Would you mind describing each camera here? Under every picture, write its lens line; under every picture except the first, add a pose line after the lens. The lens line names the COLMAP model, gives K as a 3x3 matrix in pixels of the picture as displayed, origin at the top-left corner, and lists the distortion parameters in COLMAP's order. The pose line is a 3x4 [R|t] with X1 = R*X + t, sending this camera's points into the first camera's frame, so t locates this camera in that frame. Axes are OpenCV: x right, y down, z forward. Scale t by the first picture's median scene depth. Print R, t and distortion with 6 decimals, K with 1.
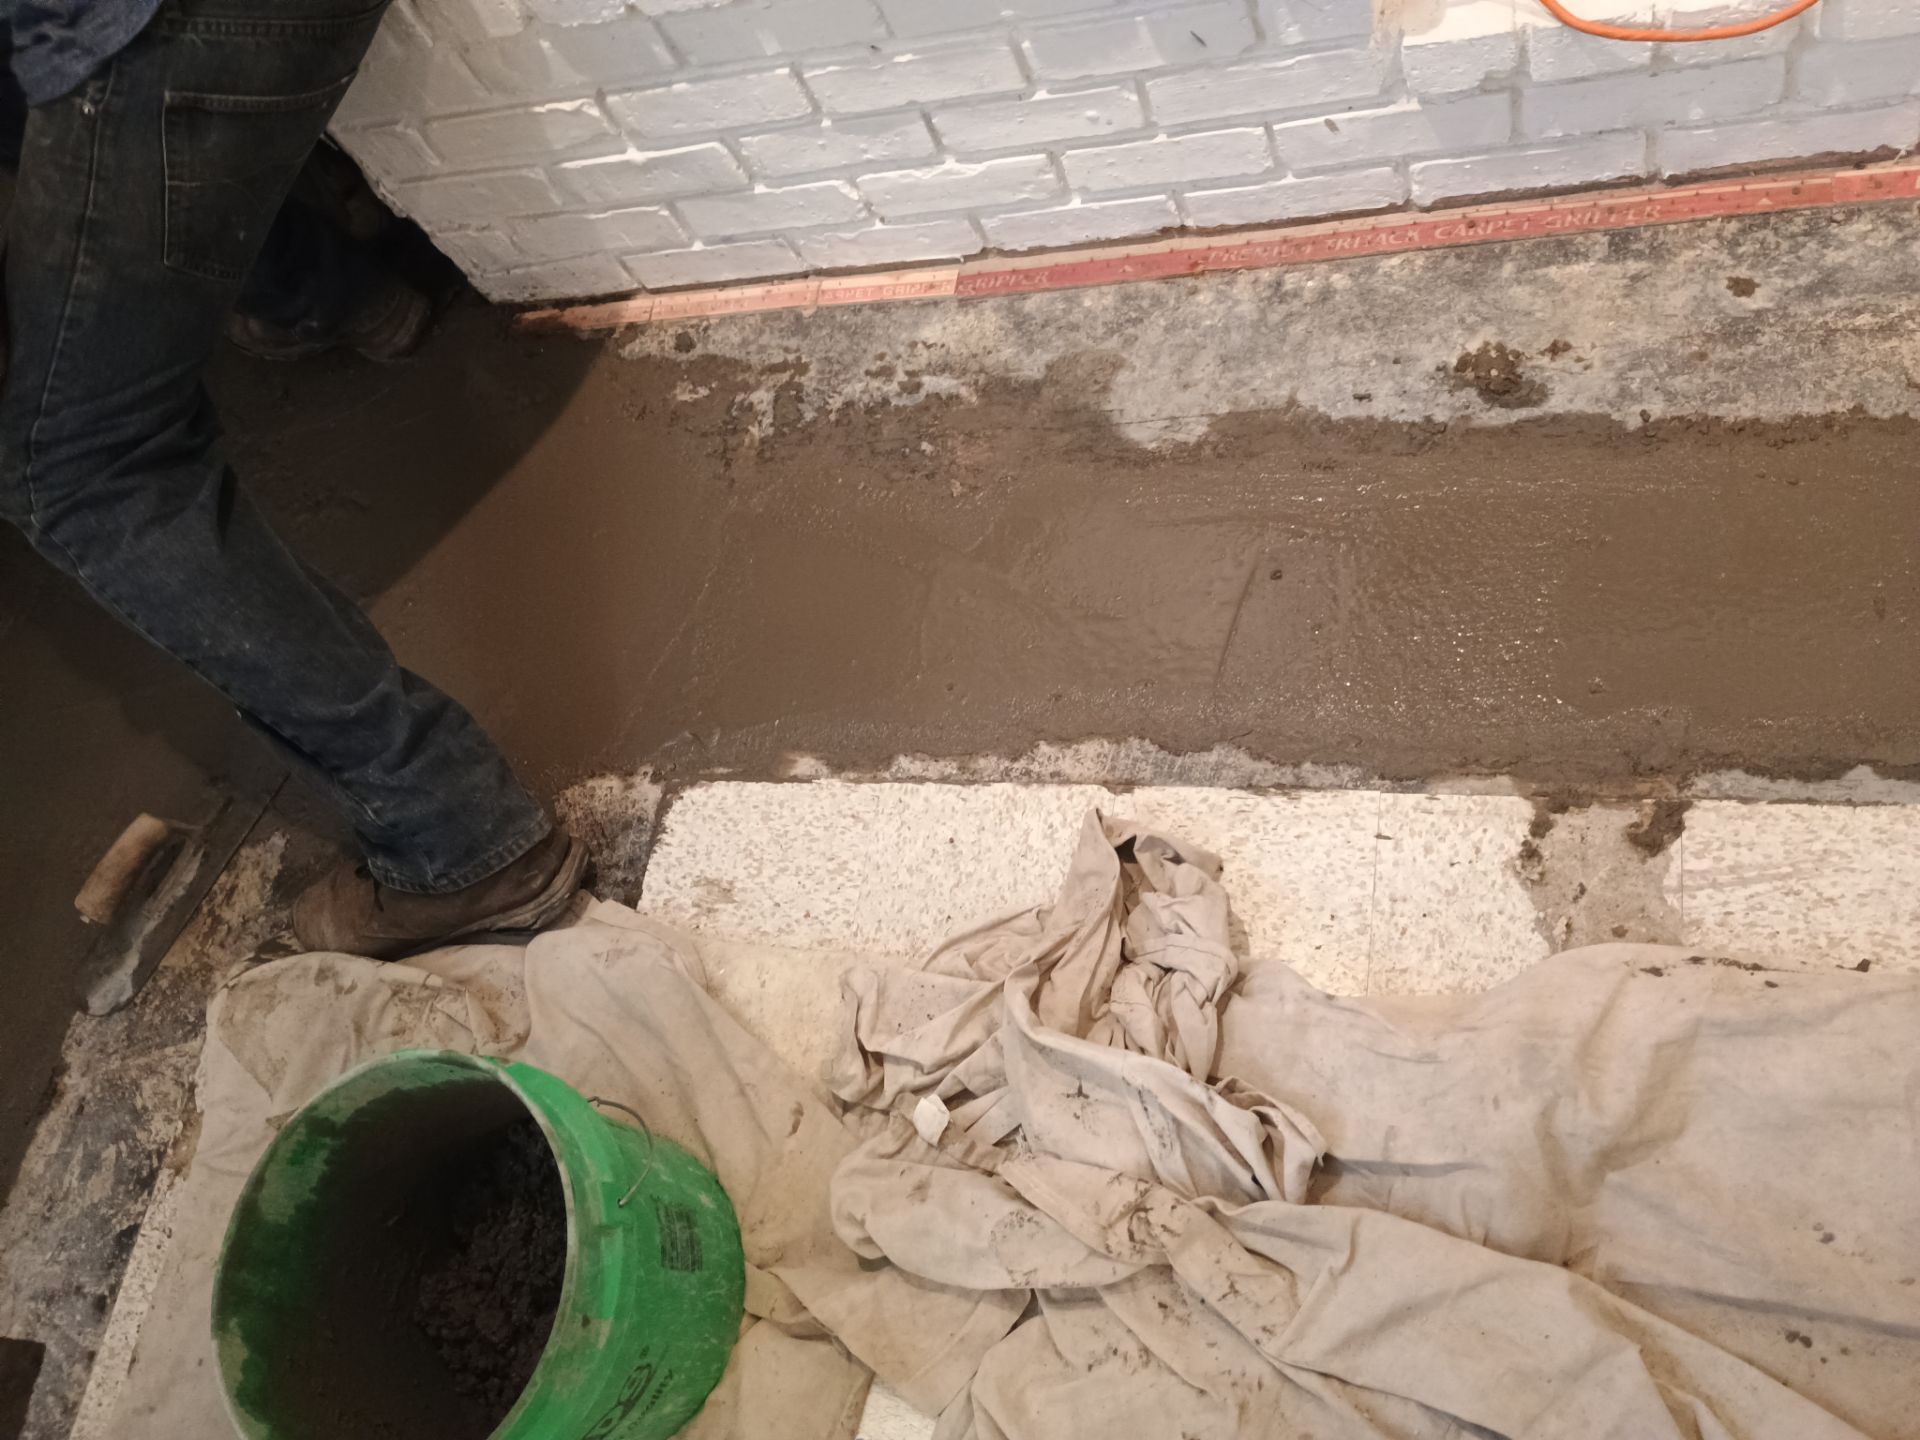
lens RADIAL K [[1596.6, 0, 963.9], [0, 1596.6, 717.7], [0, 0, 1]] dist [0.048163, -0.054323]
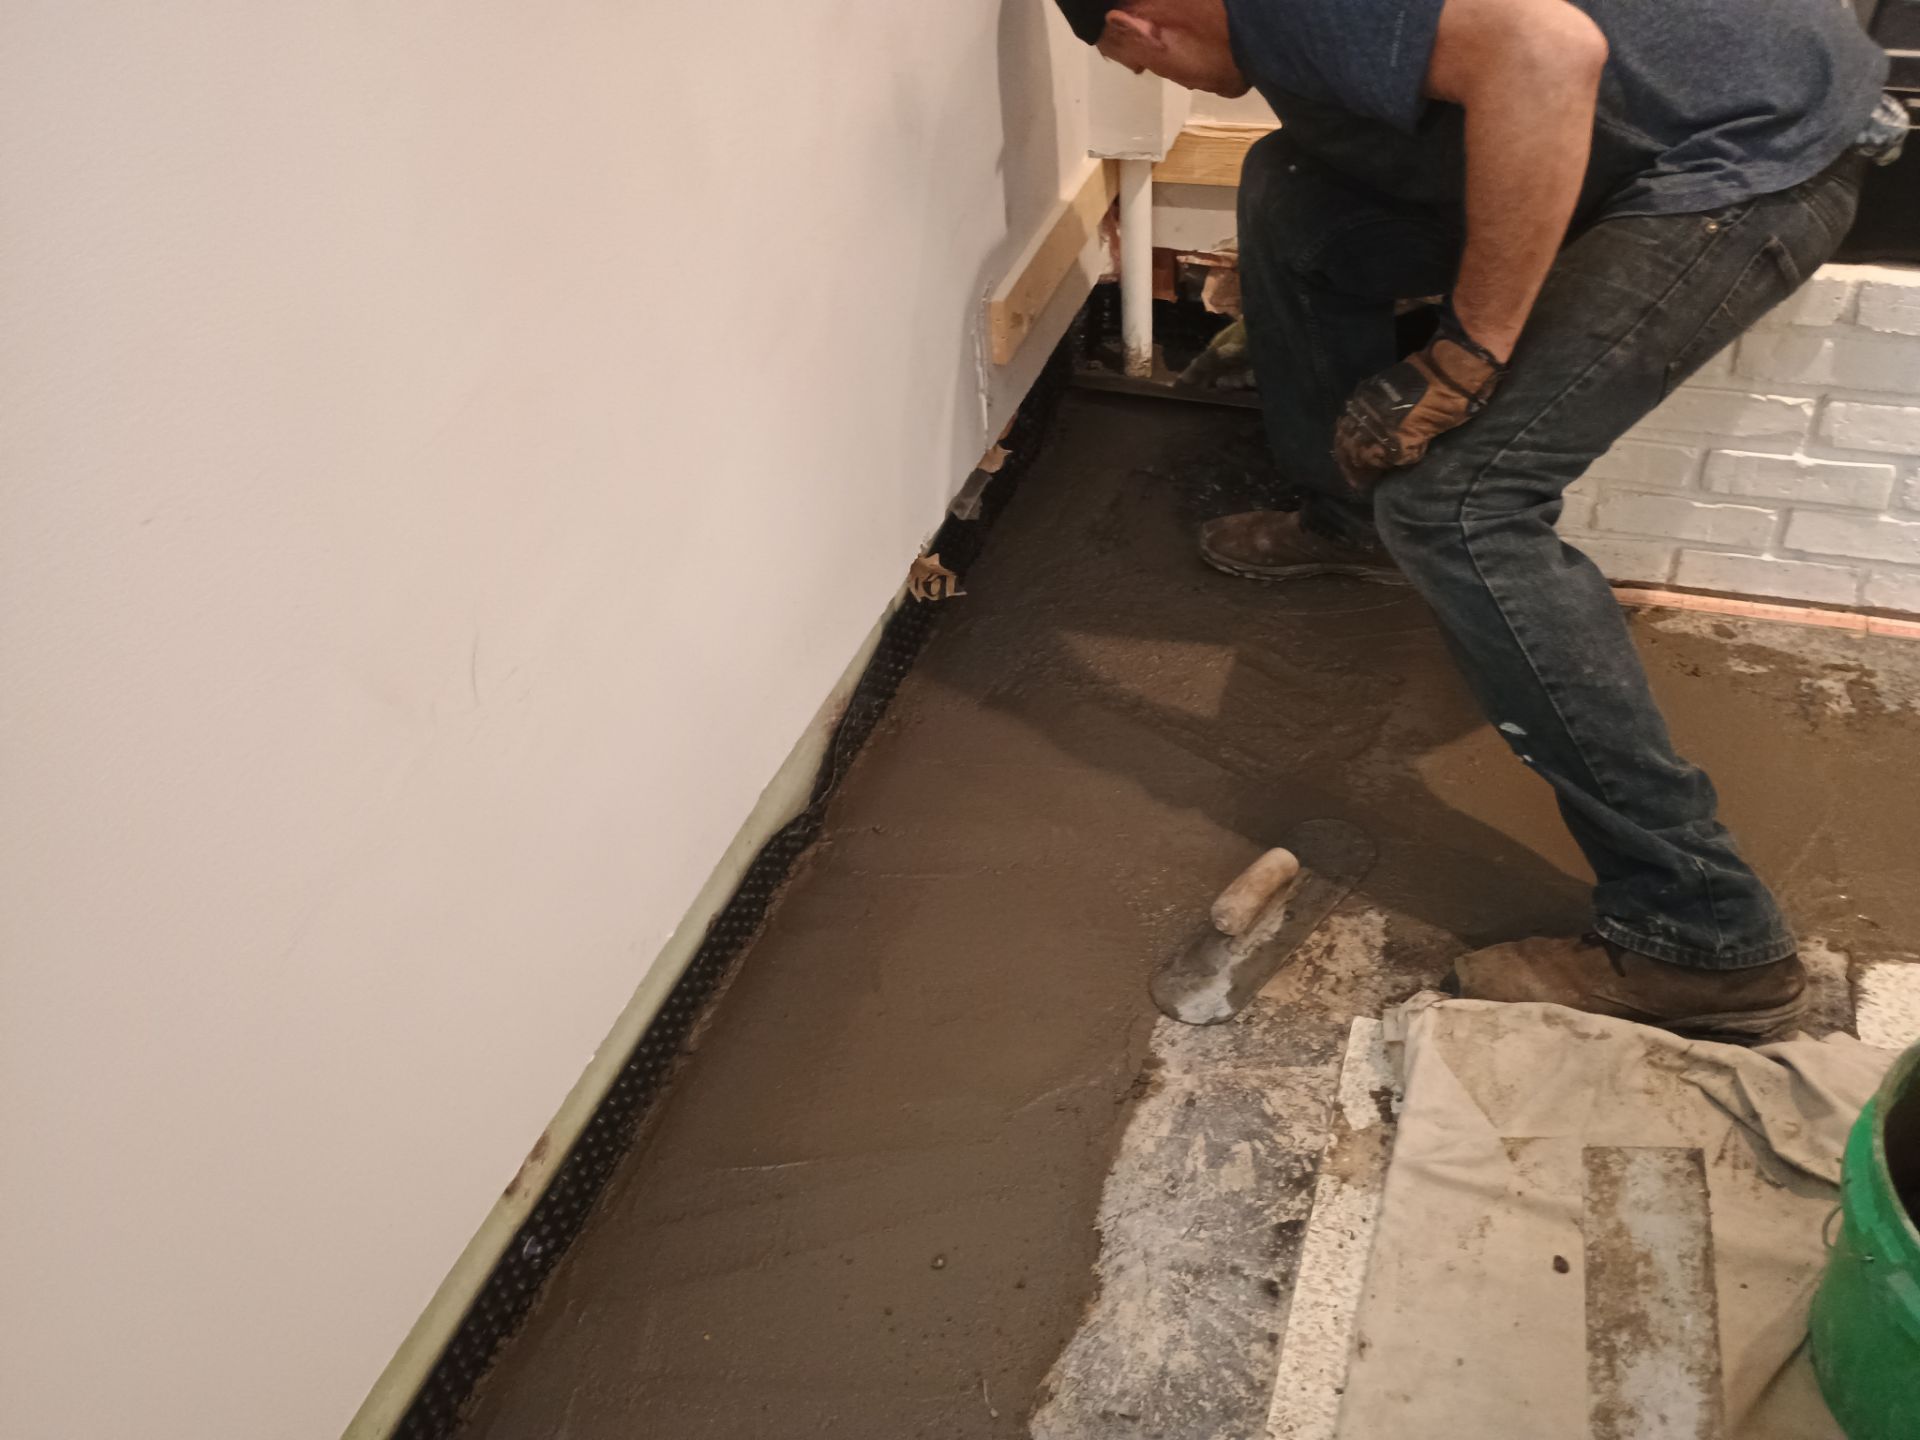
lens RADIAL K [[1596.6, 0, 969.7], [0, 1596.6, 718.1], [0, 0, 1]] dist [0.048163, -0.054323]
pose [[0.953377, 0.301637, 0.009374, -0.794822], [-0.275611, 0.882927, -0.380103, 0.465114], [-0.122930, 0.359798, 0.924897, 0.056637]]
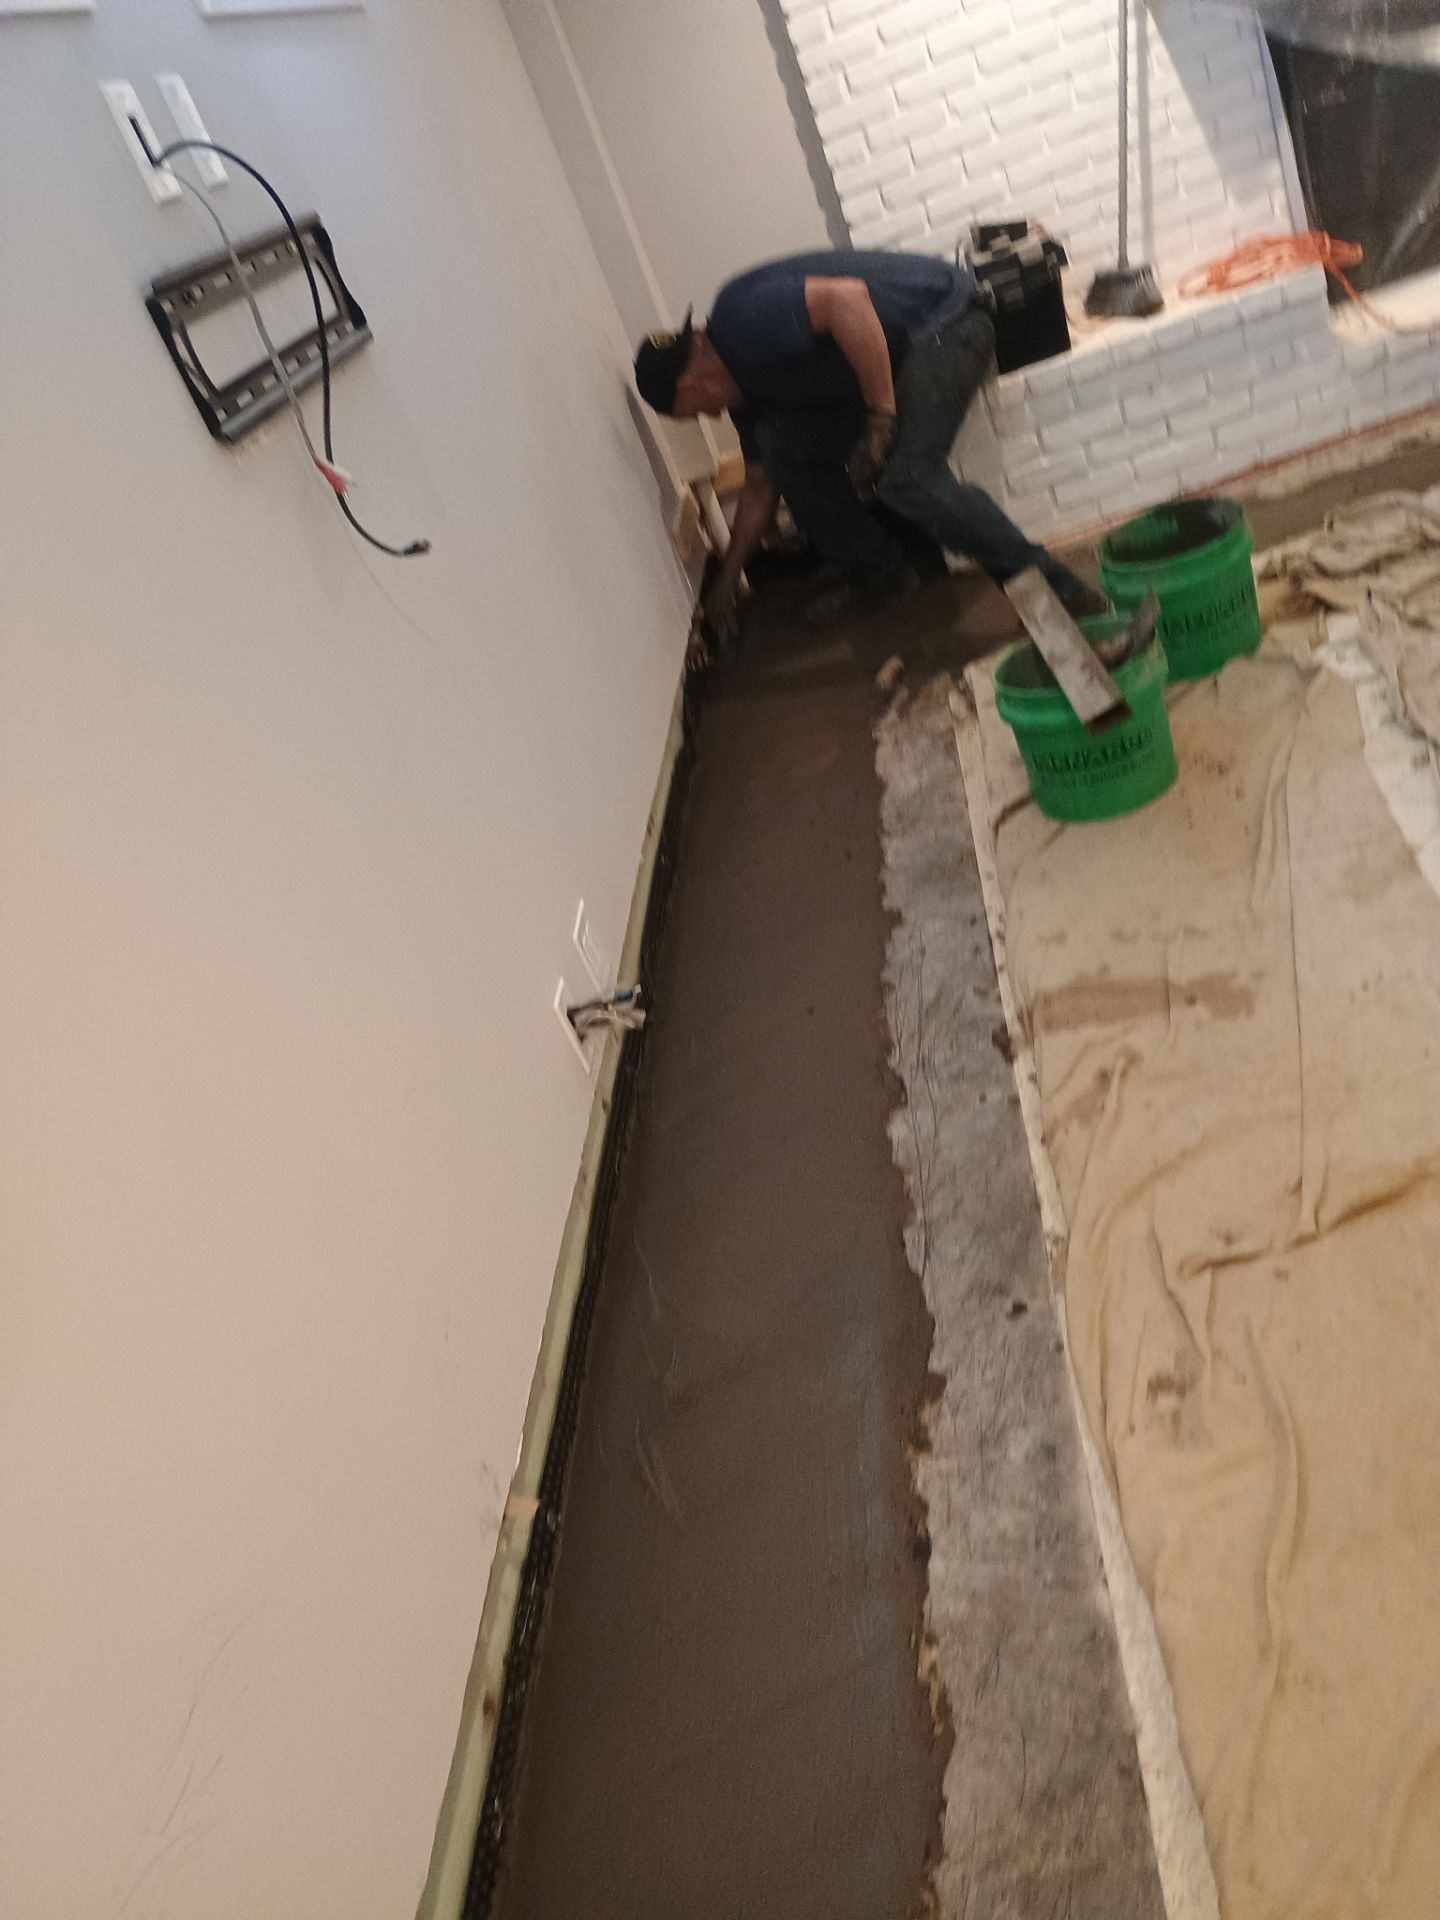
lens RADIAL K [[1596.6, 0, 724.1], [0, 1596.6, 962.8], [0, 0, 1]] dist [0.048163, -0.054323]
pose [[0.996093, -0.072614, 0.050258, -0.973303], [0.088296, 0.829121, -0.552053, 1.822624], [-0.001583, 0.554333, 0.832293, -0.752314]]
